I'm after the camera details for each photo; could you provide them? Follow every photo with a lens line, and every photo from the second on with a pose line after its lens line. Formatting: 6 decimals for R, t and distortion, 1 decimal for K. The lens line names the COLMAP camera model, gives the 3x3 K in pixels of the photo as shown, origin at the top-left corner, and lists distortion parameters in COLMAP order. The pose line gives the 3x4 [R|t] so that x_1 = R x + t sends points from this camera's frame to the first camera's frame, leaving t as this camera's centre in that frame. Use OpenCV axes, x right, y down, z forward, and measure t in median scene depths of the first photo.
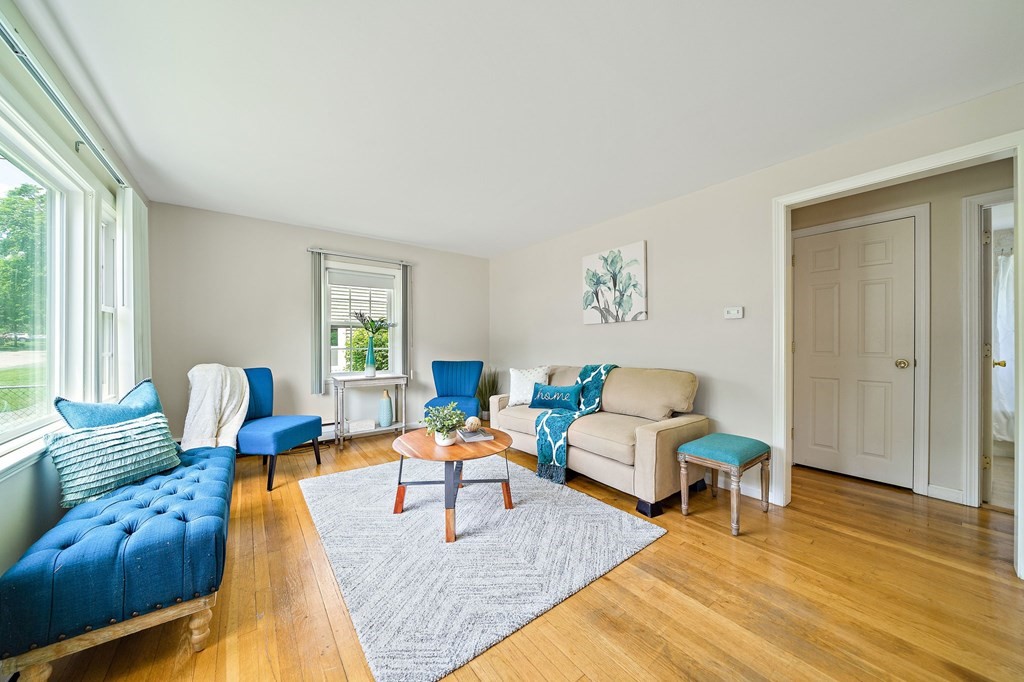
lens RADIAL K [[350.5, 0, 512.1], [0, 350.5, 340.8], [0, 0, 1]] dist [-0.007667, 0.000631]
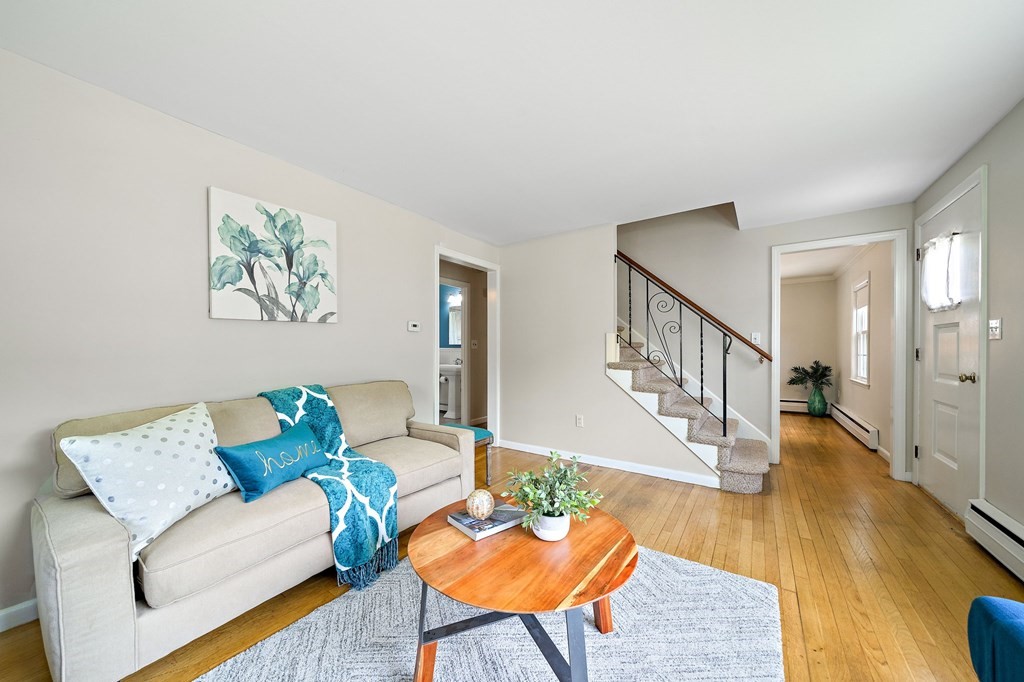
lens RADIAL K [[350.5, 0, 513.7], [0, 350.5, 351.3], [0, 0, 1]] dist [-0.007667, 0.000631]
pose [[-0.313134, -0.003174, 0.949704, -0.460325], [0.000337, 0.999994, 0.003453, 0.000689], [-0.949709, 0.001402, -0.313131, 0.811609]]
